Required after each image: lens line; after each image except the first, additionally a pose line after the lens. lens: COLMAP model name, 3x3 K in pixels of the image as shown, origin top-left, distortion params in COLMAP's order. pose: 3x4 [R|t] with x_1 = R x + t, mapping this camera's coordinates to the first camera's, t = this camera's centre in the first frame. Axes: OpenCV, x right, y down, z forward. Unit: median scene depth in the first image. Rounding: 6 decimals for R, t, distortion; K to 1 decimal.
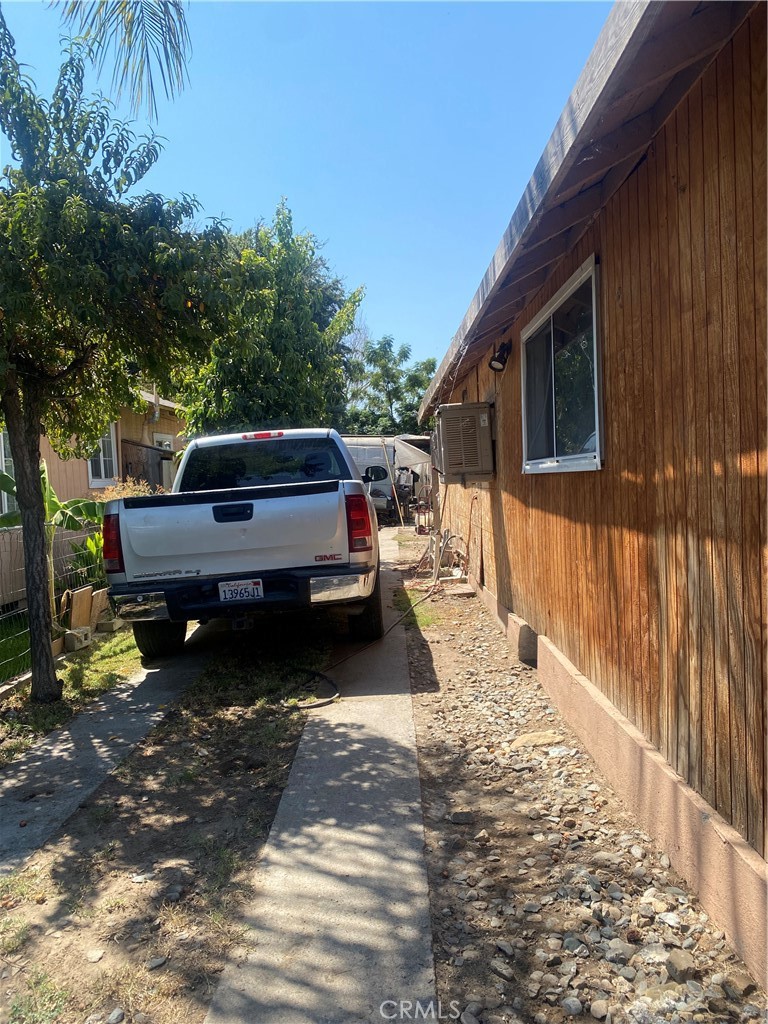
lens RADIAL K [[784.6, 0, 388.3], [0, 784.6, 511.9], [0, 0, 1]] dist [0.034130, -0.036773]
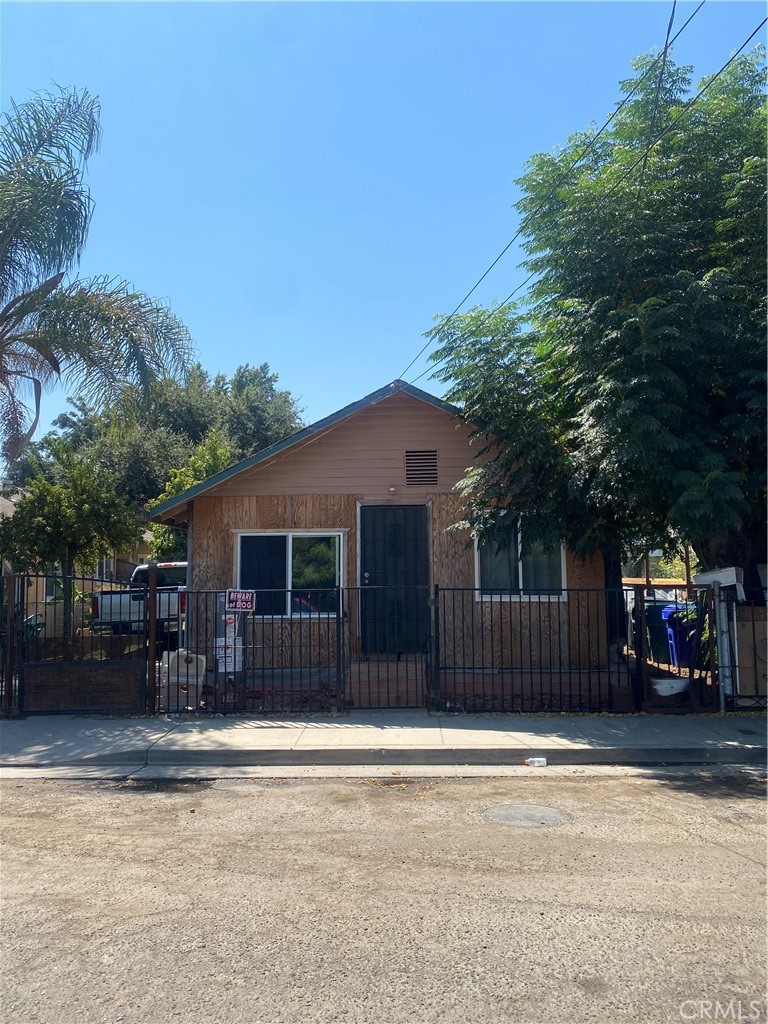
lens RADIAL K [[784.6, 0, 383.4], [0, 784.6, 517.4], [0, 0, 1]] dist [0.034130, -0.036773]
pose [[0.998775, 0.026405, -0.041852, 0.377697], [-0.031235, 0.992366, -0.119311, 0.012249], [0.038382, 0.120472, 0.991974, -0.857171]]
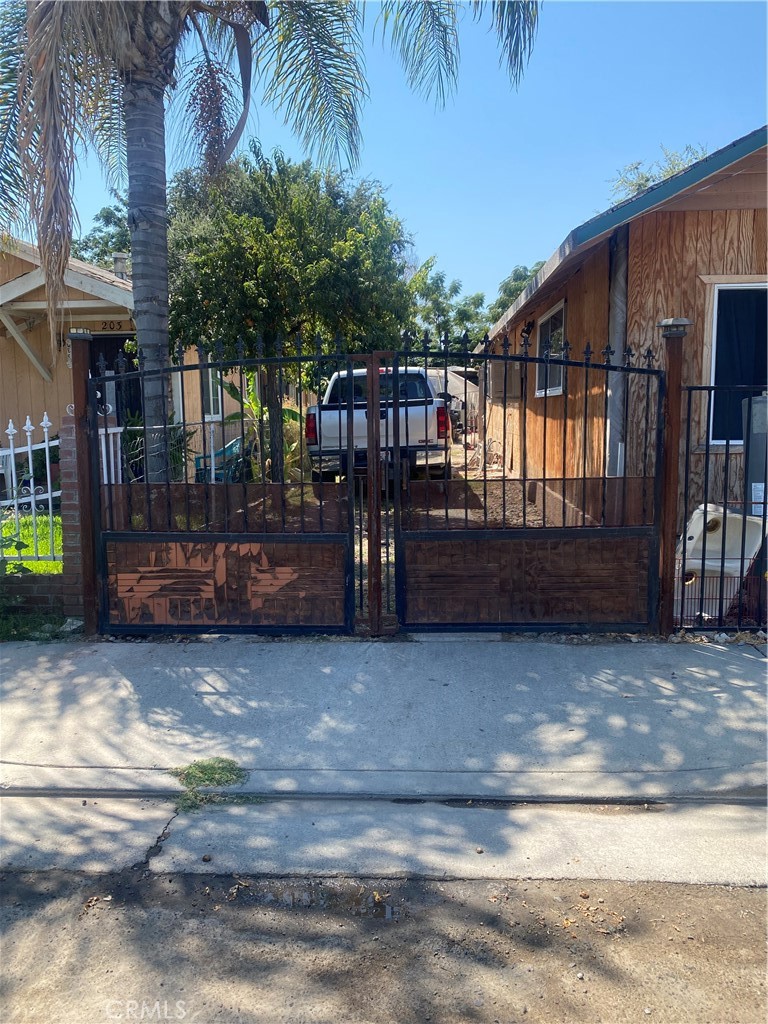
lens RADIAL K [[784.6, 0, 384.5], [0, 784.6, 509.6], [0, 0, 1]] dist [0.034130, -0.036773]
pose [[0.997952, 0.037215, -0.052029, -0.036386], [-0.032566, 0.995630, 0.087518, 0.030672], [0.055058, -0.085645, 0.994803, -0.422708]]
